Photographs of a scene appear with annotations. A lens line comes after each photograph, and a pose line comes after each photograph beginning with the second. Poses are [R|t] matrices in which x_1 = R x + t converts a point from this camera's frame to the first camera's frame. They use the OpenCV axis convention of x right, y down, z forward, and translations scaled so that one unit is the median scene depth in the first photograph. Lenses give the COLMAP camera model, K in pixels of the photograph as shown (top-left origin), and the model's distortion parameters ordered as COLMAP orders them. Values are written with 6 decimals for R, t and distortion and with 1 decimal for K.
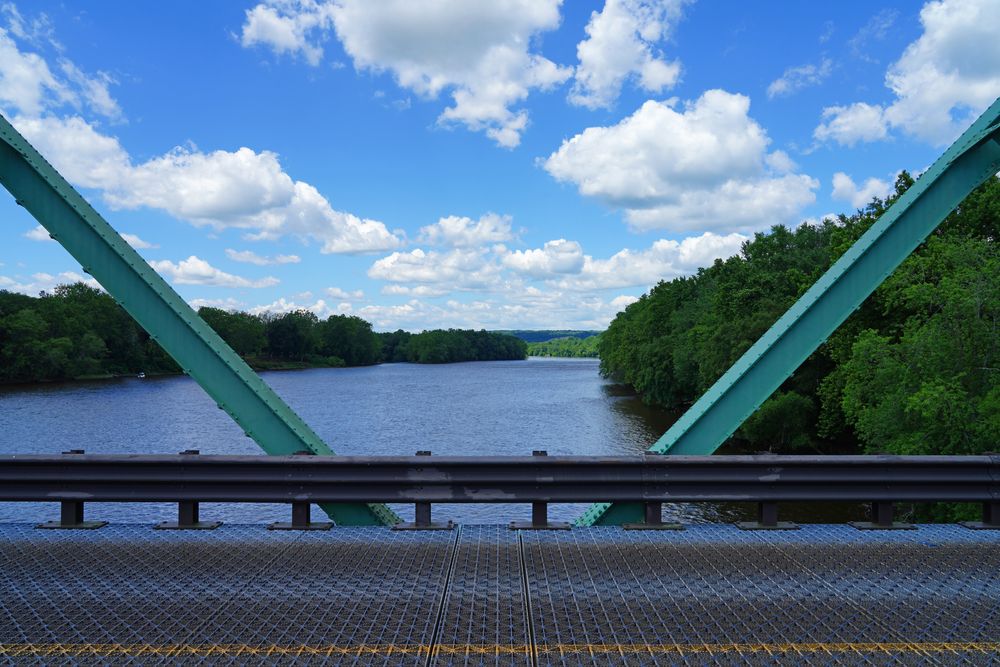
lens RADIAL K [[781.0, 0, 500.0], [0, 781.0, 333.5], [0, 0, 1]] dist [-0.032114, 0.002239]
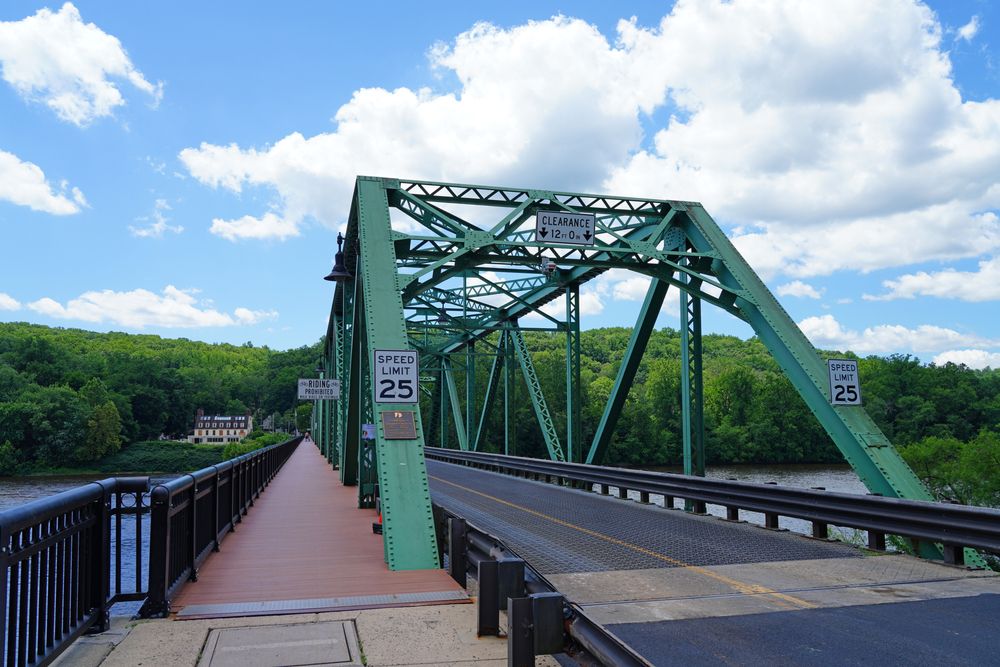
lens RADIAL K [[781.0, 0, 500.0], [0, 781.0, 333.5], [0, 0, 1]] dist [-0.032114, 0.002239]
pose [[0.259545, -0.118147, -0.958477, 1.063113], [0.034826, 0.992988, -0.112970, 0.005041], [0.965103, -0.004059, 0.261840, 0.022119]]
